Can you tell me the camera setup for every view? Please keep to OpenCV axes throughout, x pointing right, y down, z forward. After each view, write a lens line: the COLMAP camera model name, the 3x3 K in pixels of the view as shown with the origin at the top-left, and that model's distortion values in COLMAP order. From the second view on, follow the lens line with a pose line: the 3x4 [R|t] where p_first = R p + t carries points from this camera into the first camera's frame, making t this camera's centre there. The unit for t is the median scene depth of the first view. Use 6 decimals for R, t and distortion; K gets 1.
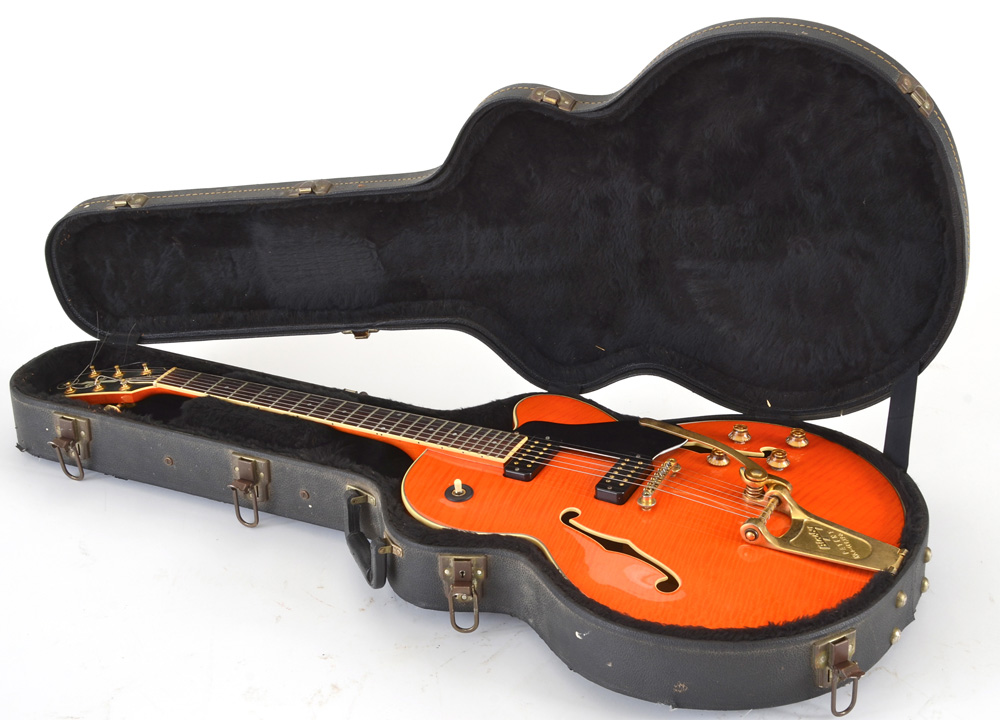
lens RADIAL K [[2165.1, 0, 530.5], [0, 2165.1, 360.1], [0, 0, 1]] dist [0.266435, 0.191036]
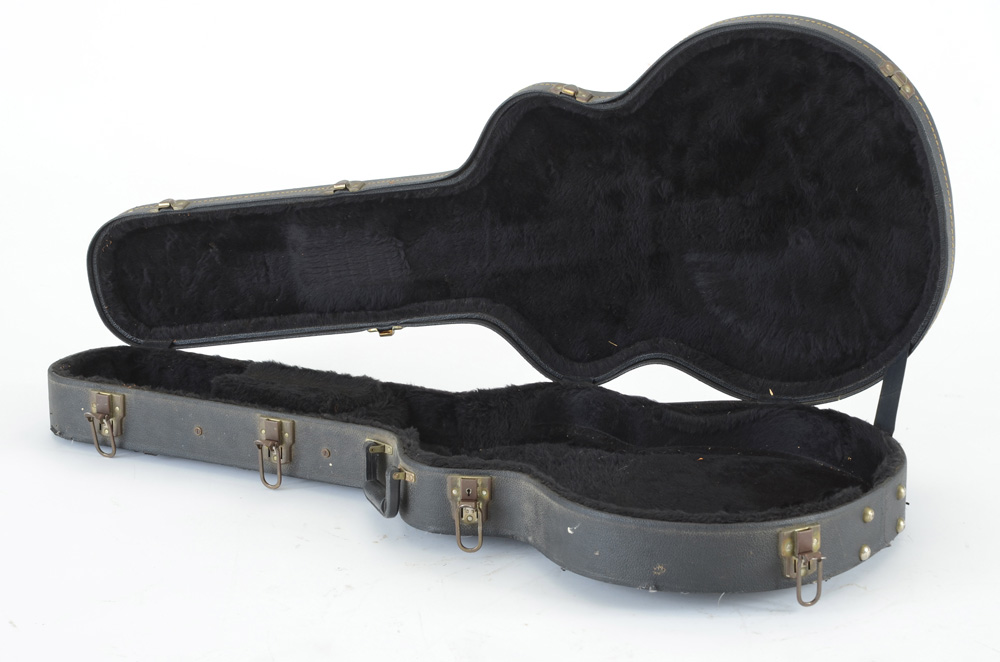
lens RADIAL K [[3329.9, 0, 500.0], [0, 3329.9, 331.0], [0, 0, 1]] dist [0.902809, -0.183752]
pose [[0.998353, 0.028709, -0.049670, 0.059754], [-0.038099, 0.979077, -0.199890, 0.324298], [0.042893, 0.201453, 0.978559, -0.600173]]
